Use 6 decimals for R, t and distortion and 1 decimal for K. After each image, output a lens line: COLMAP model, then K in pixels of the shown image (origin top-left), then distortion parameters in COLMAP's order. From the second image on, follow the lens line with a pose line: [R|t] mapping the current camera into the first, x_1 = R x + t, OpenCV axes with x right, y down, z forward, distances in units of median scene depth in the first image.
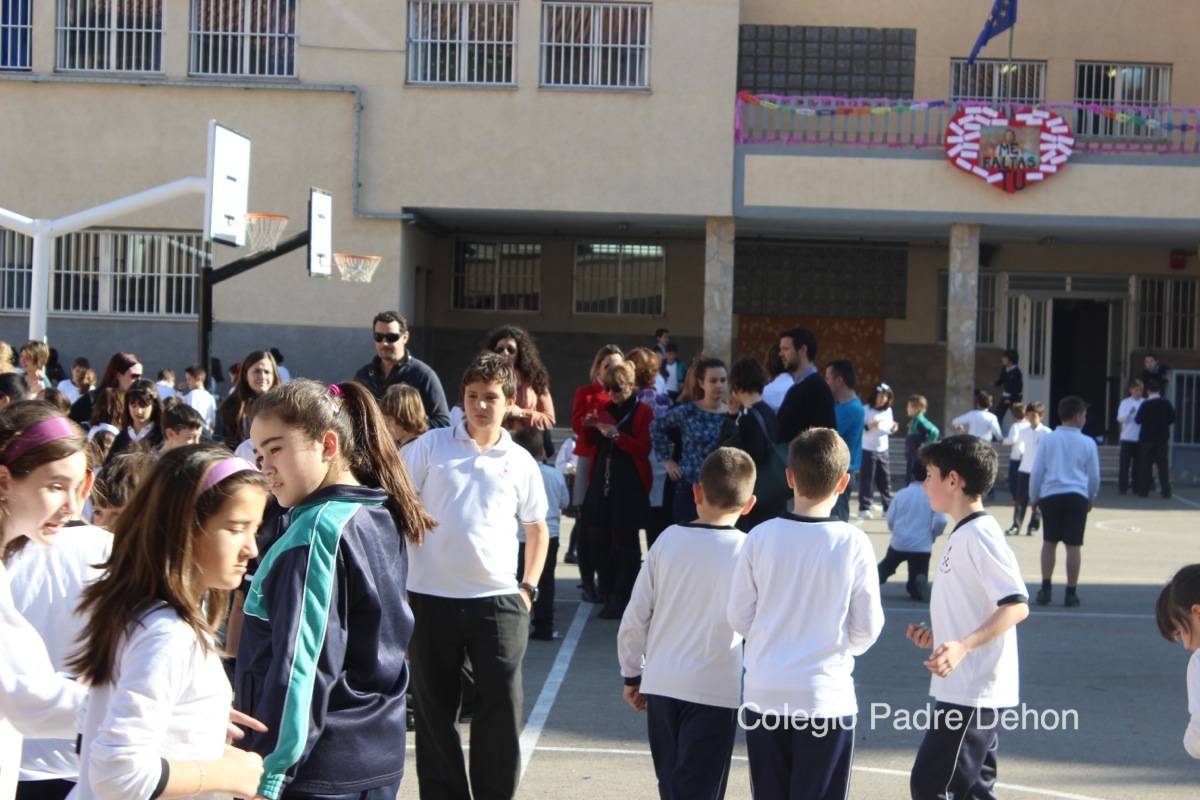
lens RADIAL K [[2841.5, 0, 600.0], [0, 2841.5, 400.0], [0, 0, 1]] dist [0.086127, -0.340096]
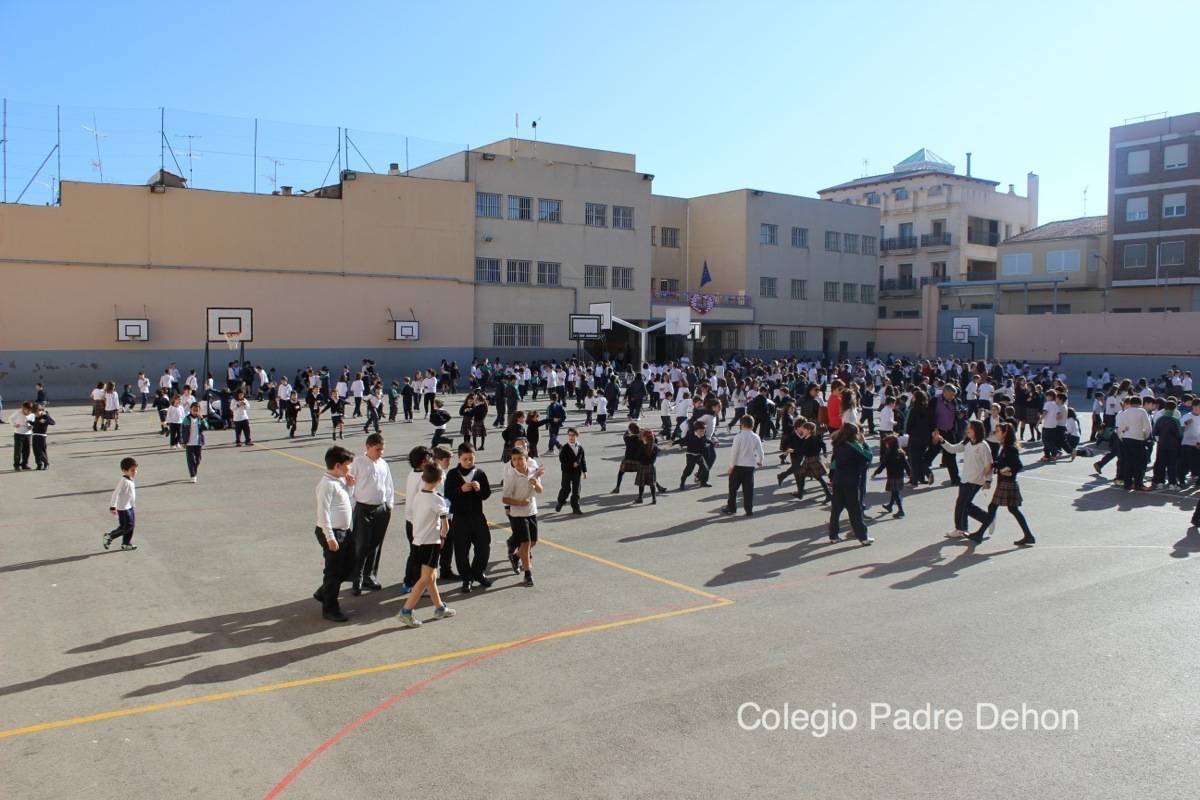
lens RADIAL K [[1008.2, 0, 625.7], [0, 1008.2, 400.5], [0, 0, 1]] dist [-0.173027, 0.157756]
pose [[0.796023, -0.054597, 0.602798, -0.880521], [0.024355, 0.998006, 0.058230, -0.033770], [-0.604776, -0.031671, 0.795766, -0.154188]]
